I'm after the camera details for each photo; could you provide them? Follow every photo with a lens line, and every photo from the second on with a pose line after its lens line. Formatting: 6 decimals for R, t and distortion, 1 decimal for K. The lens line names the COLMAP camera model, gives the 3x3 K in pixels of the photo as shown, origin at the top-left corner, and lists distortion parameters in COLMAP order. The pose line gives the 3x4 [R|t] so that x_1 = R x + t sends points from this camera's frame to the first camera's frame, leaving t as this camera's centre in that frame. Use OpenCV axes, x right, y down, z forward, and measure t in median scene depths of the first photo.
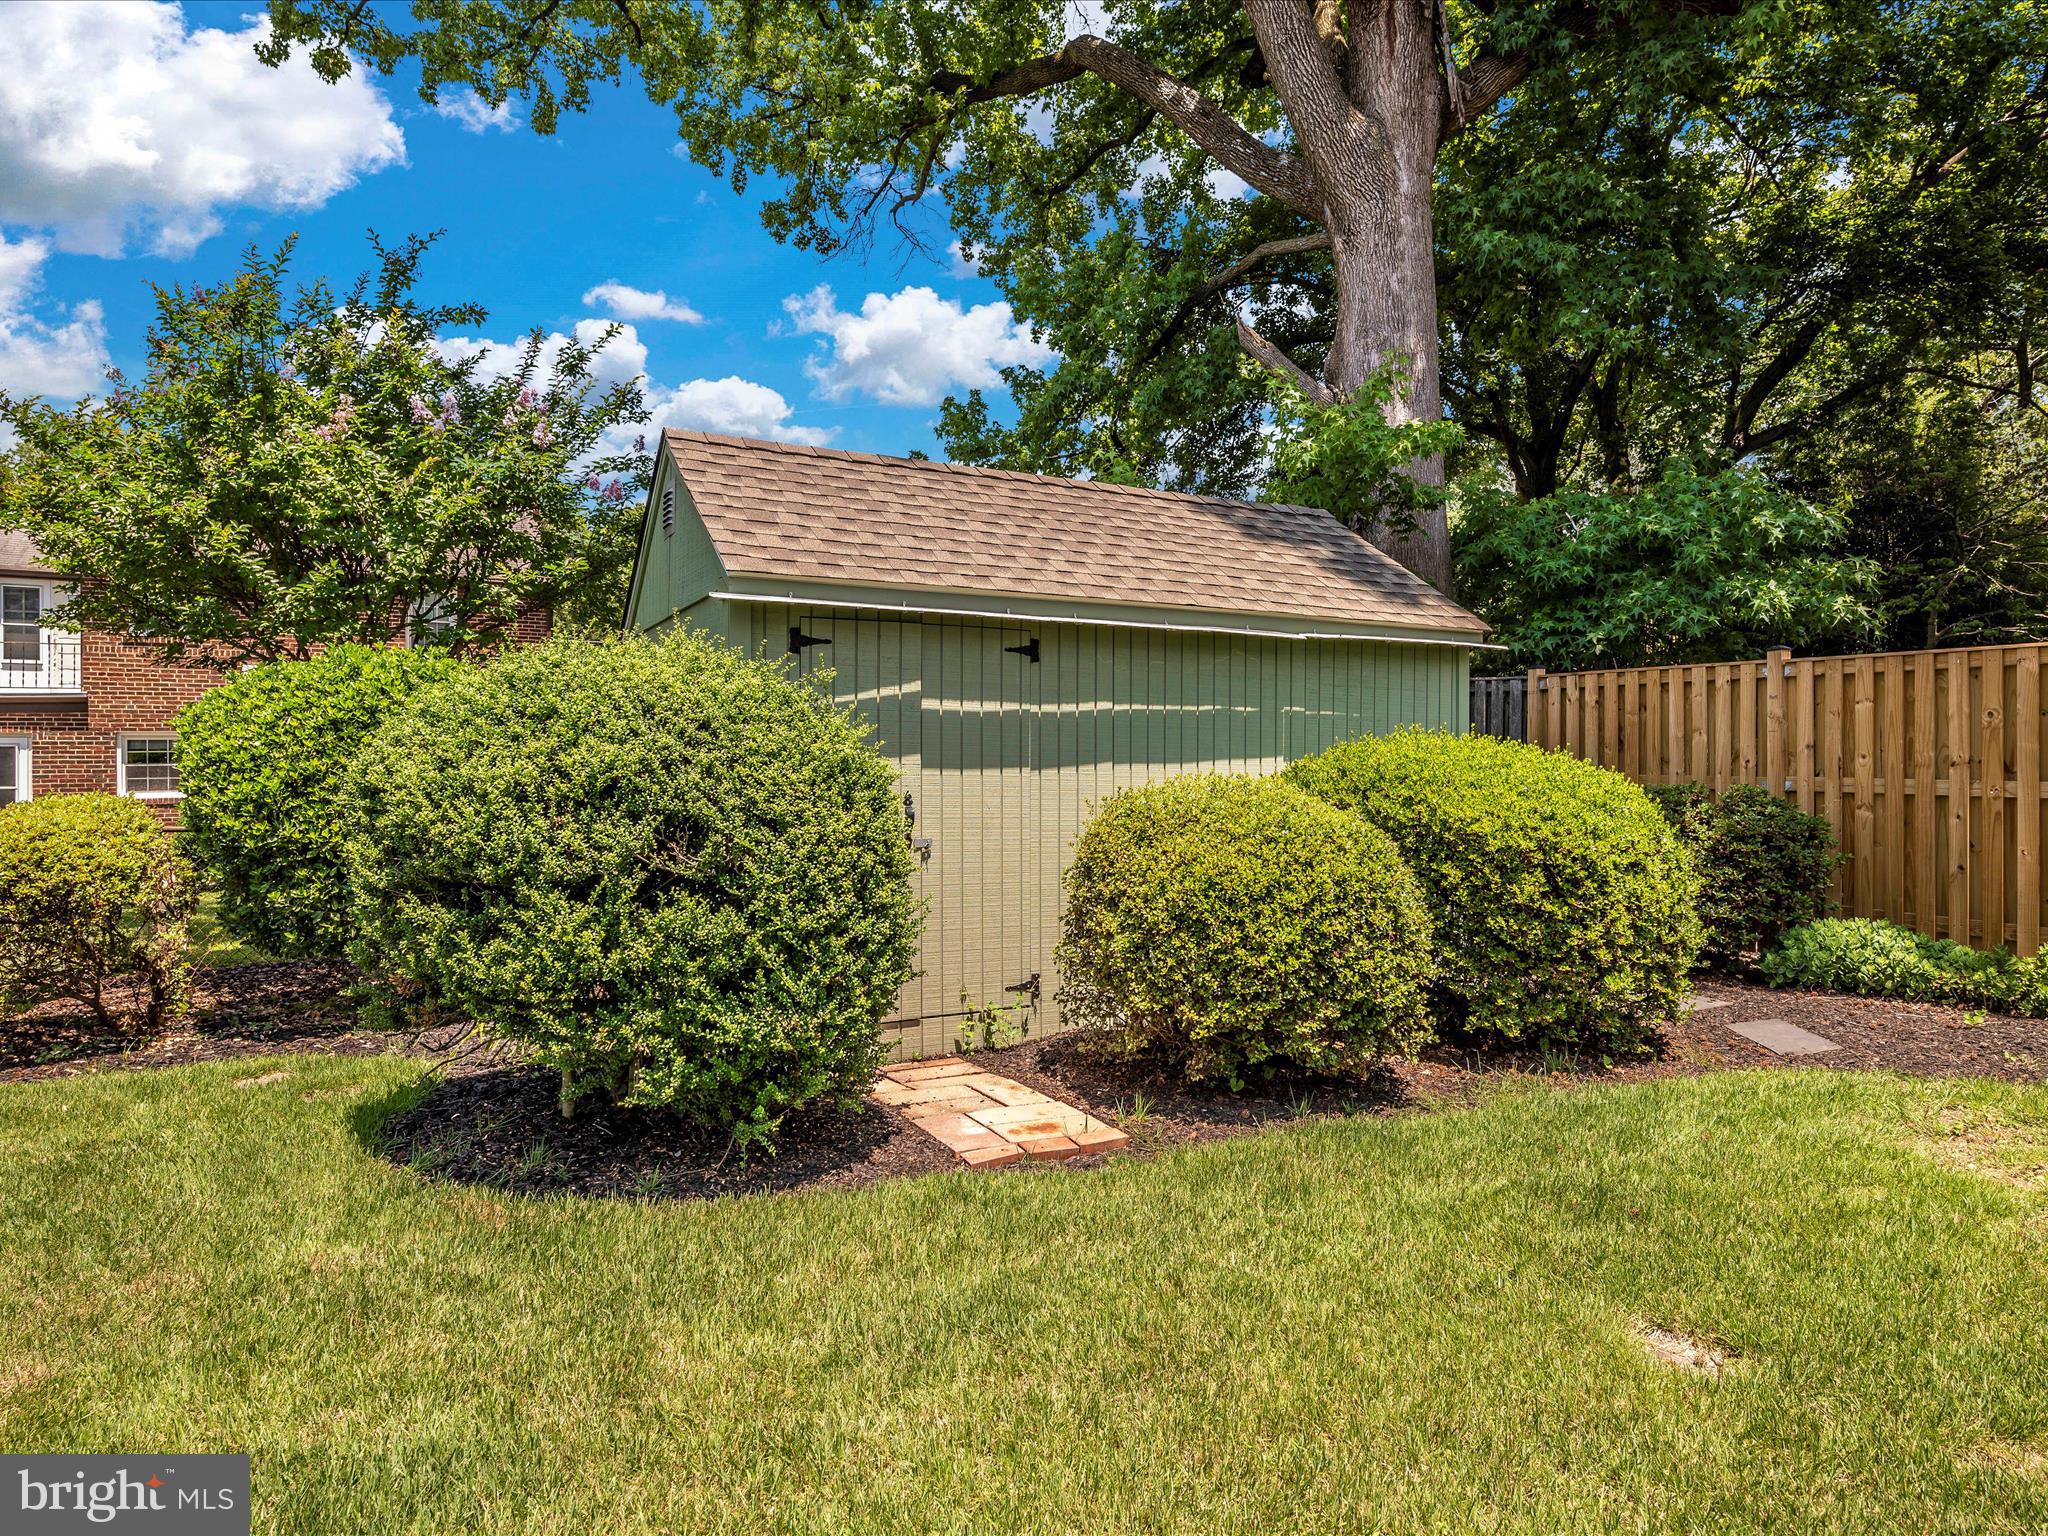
lens RADIAL K [[1141.2, 0, 1050.7], [0, 1141.2, 773.3], [0, 0, 1]] dist [0.000771, 0.000493]
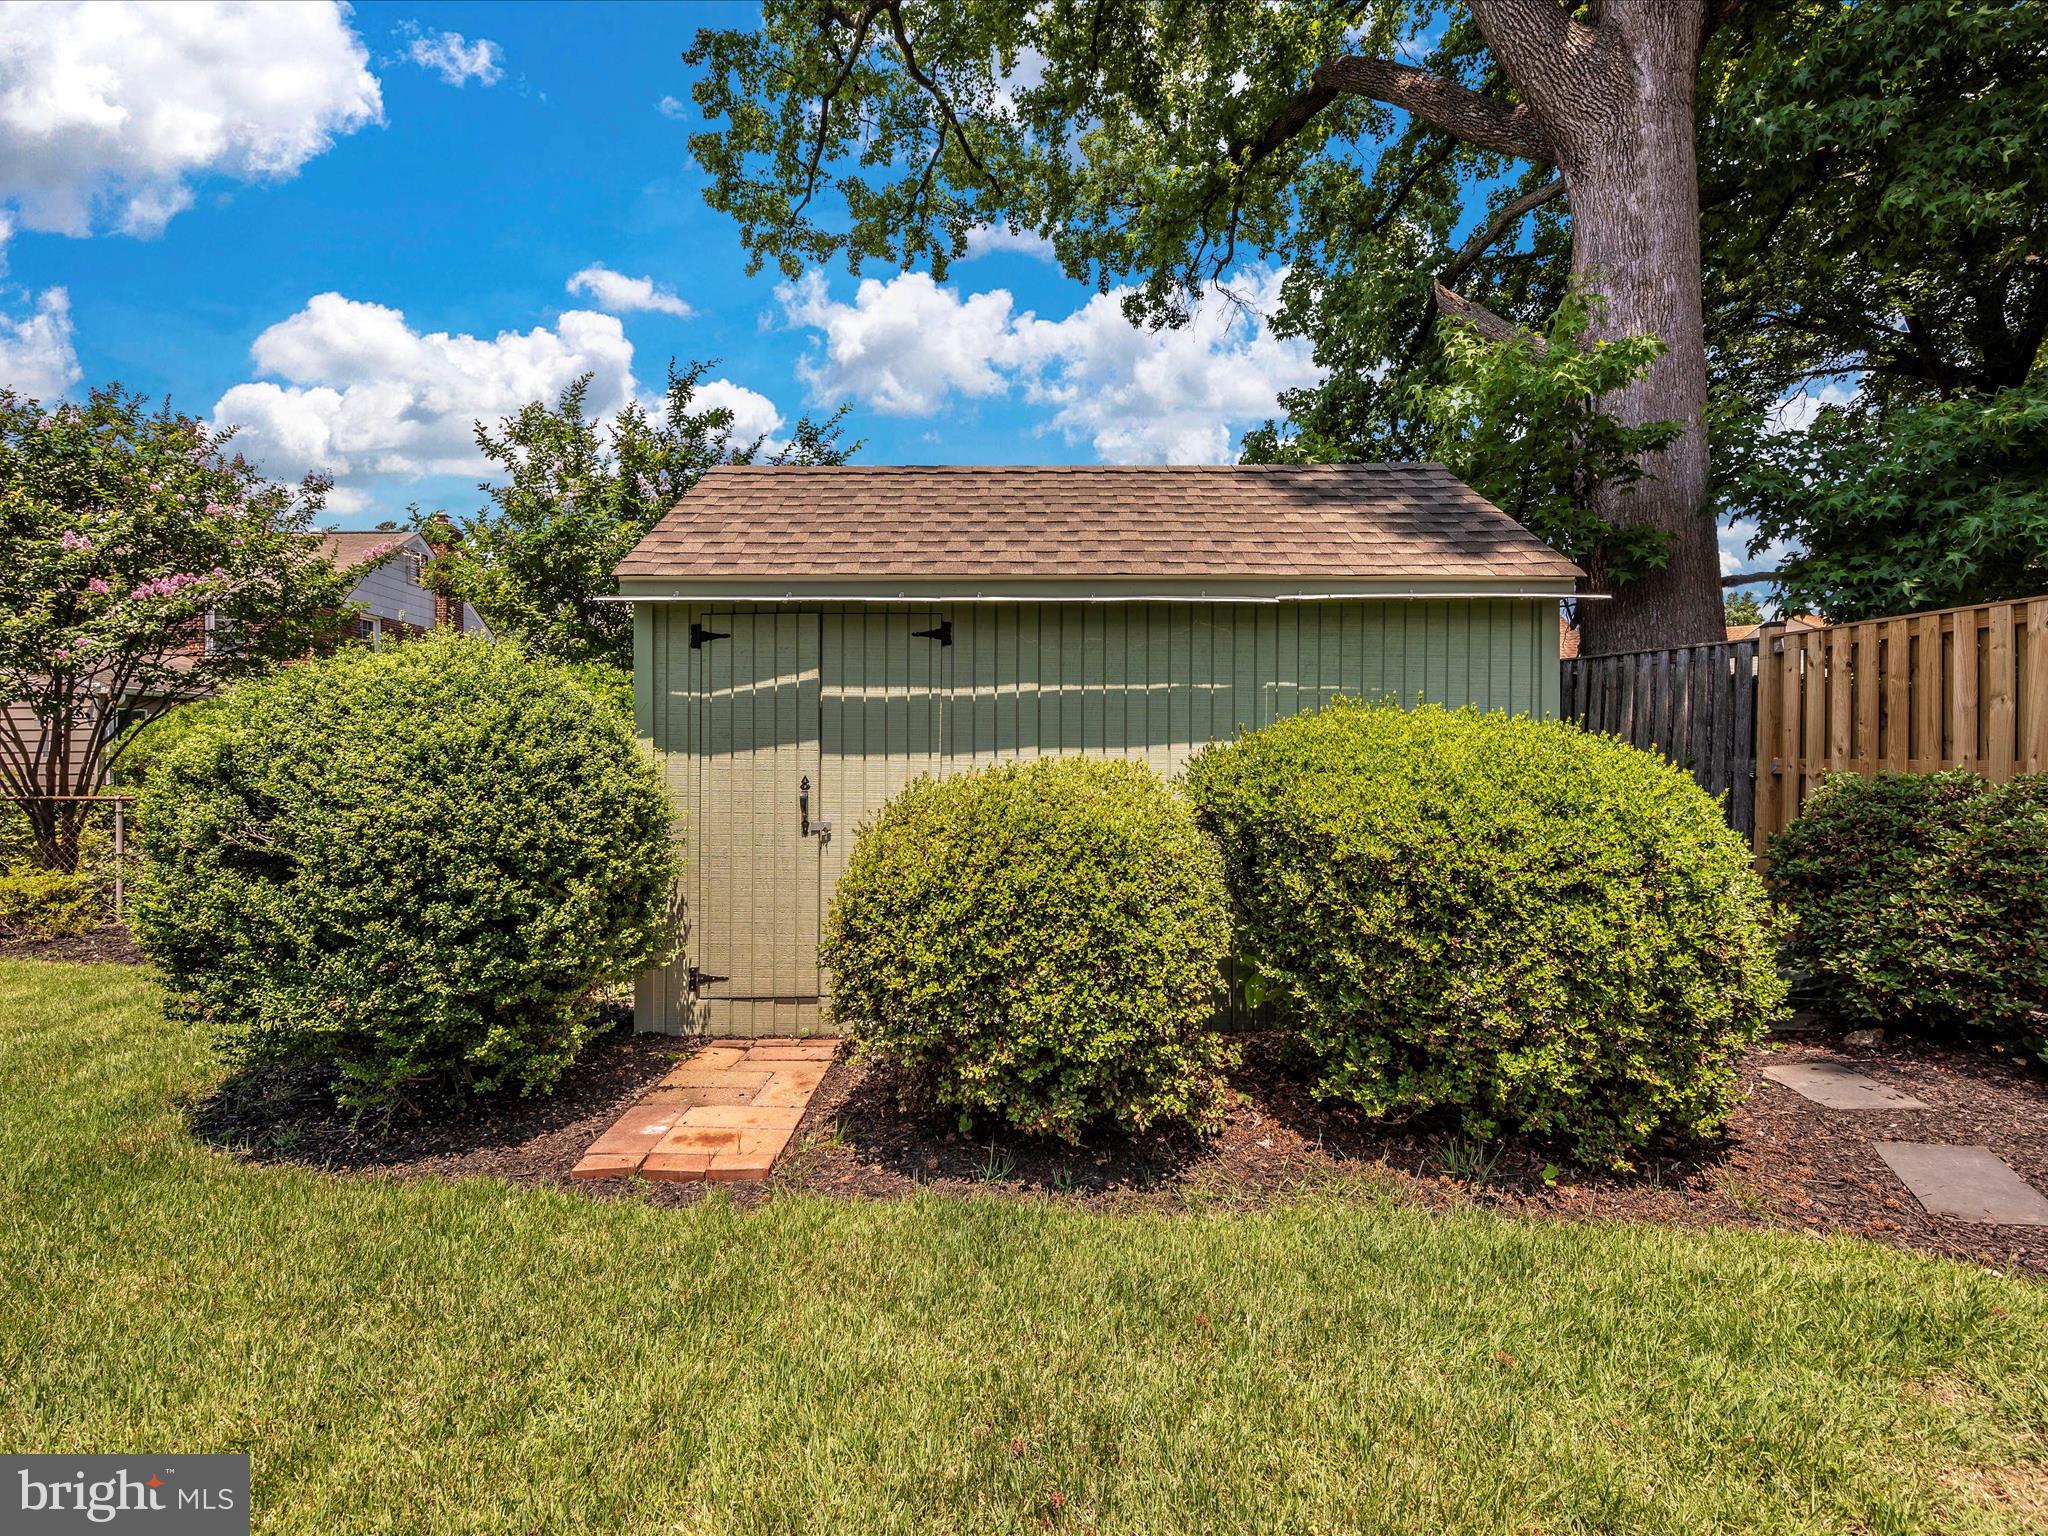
lens RADIAL K [[919.0, 0, 1032.3], [0, 919.0, 761.0], [0, 0, 1]] dist [-0.000077, 0.000207]
pose [[0.895471, -0.003677, -0.445104, 0.415831], [0.001202, 0.999982, -0.005844, 0.006982], [0.445117, 0.004698, 0.895460, 0.335254]]
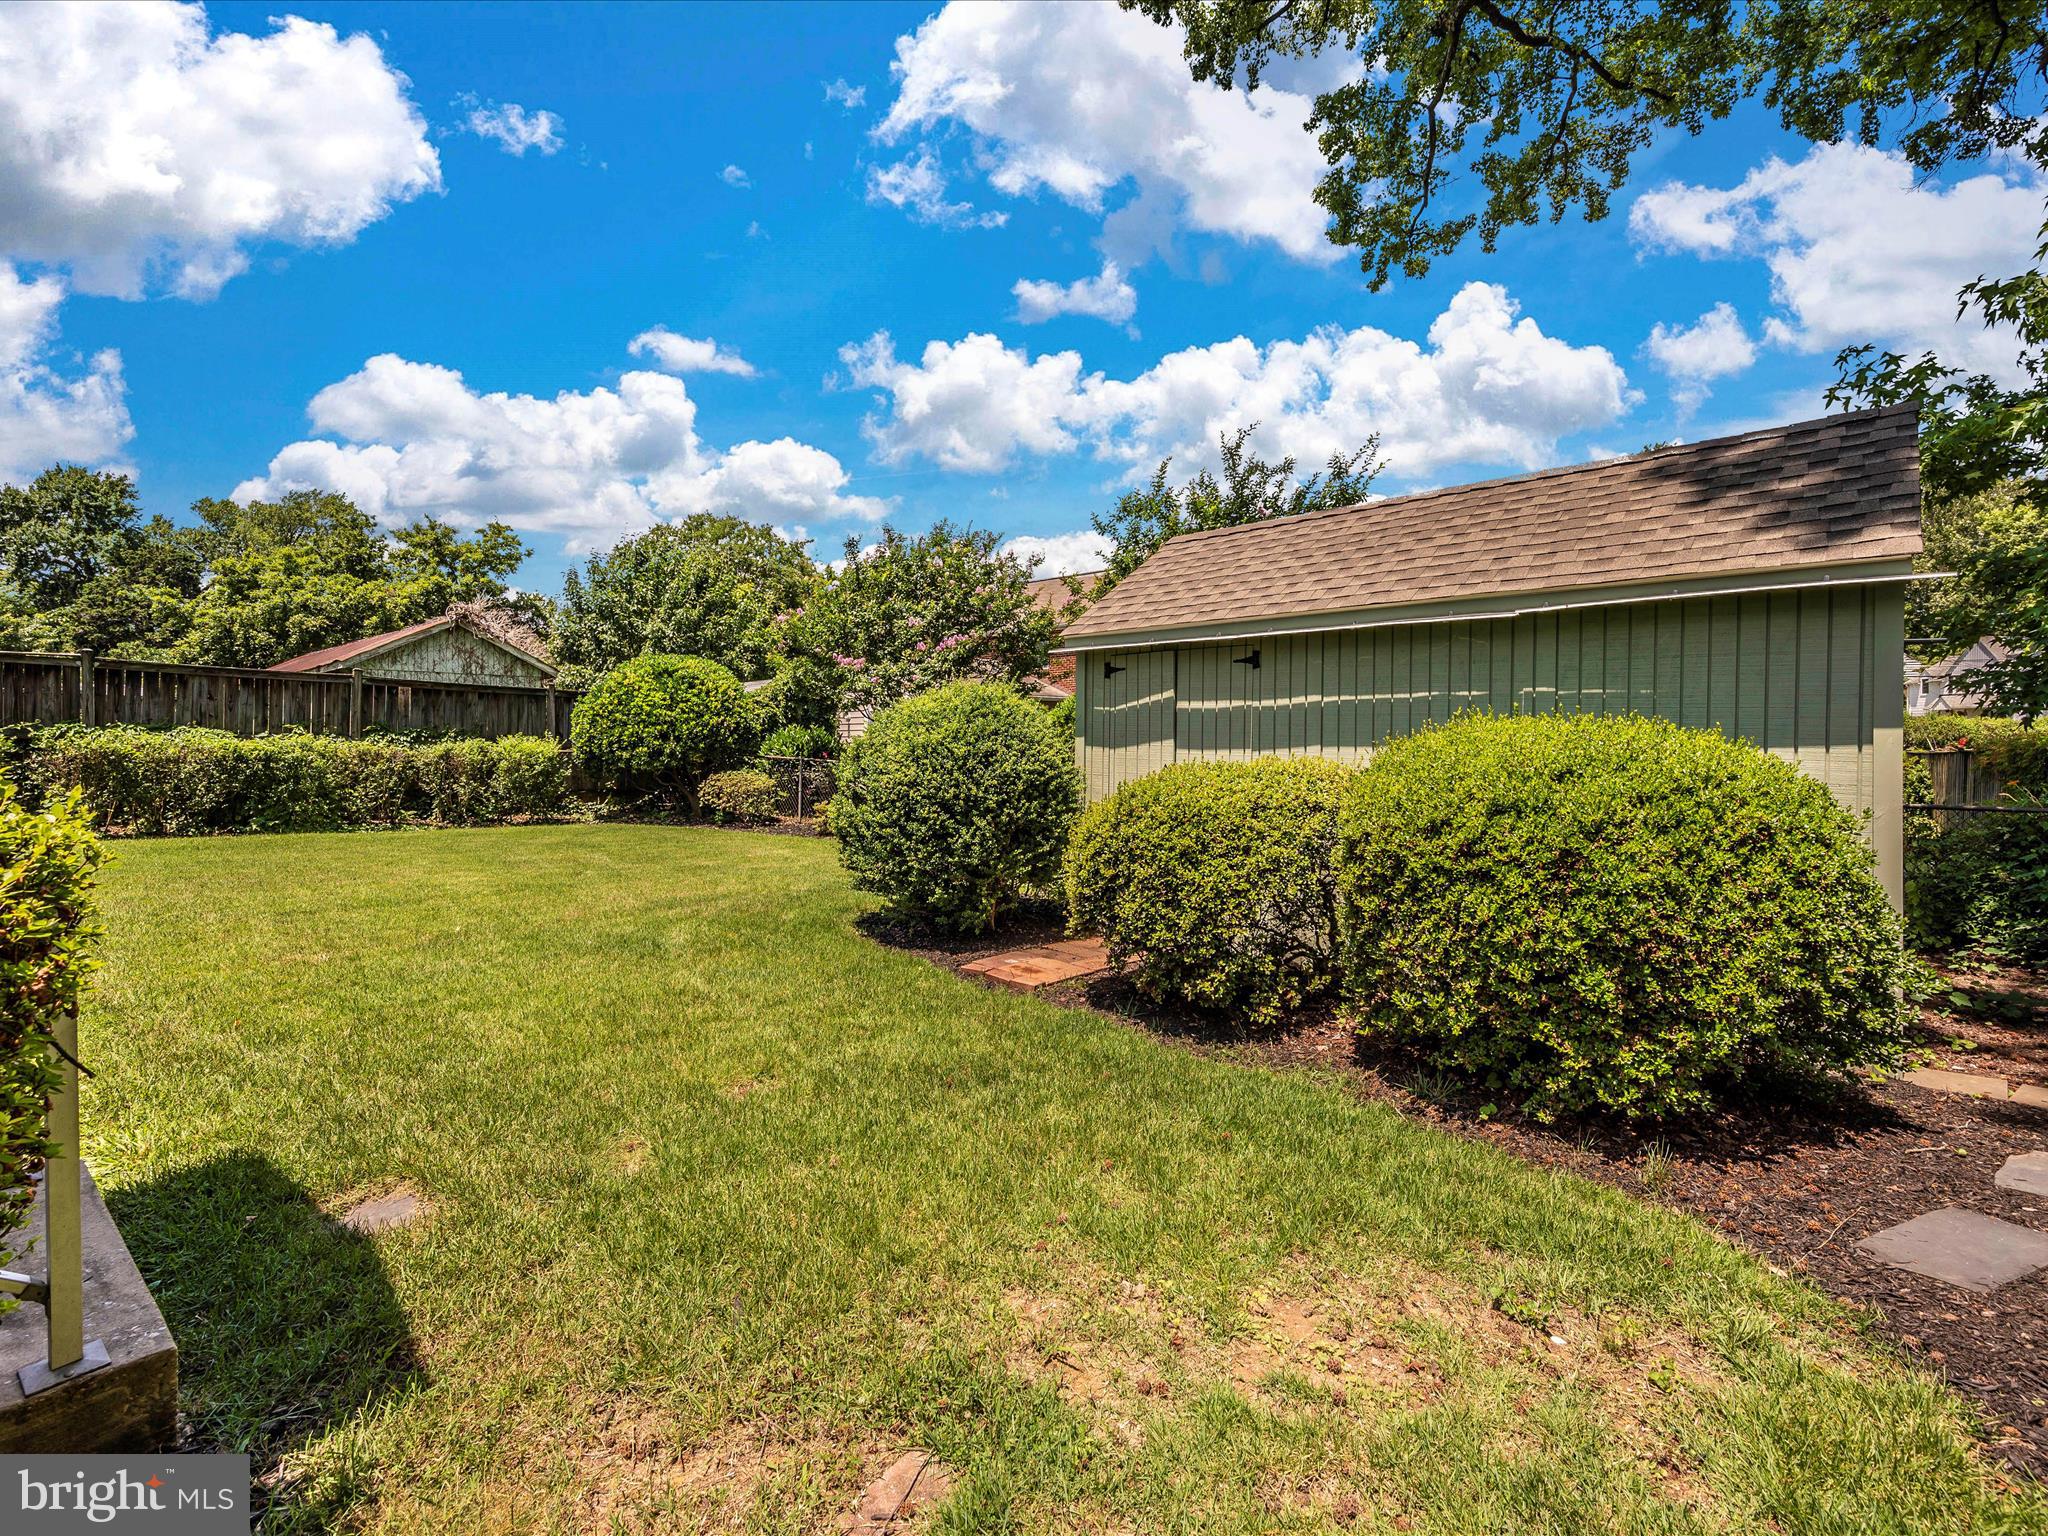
lens RADIAL K [[919.0, 0, 1032.3], [0, 919.0, 761.0], [0, 0, 1]] dist [-0.000077, 0.000207]
pose [[0.326489, 0.020458, -0.944980, 0.917747], [-0.013714, 0.999763, 0.016906, -0.006358], [0.945101, 0.007439, 0.326692, 0.431951]]
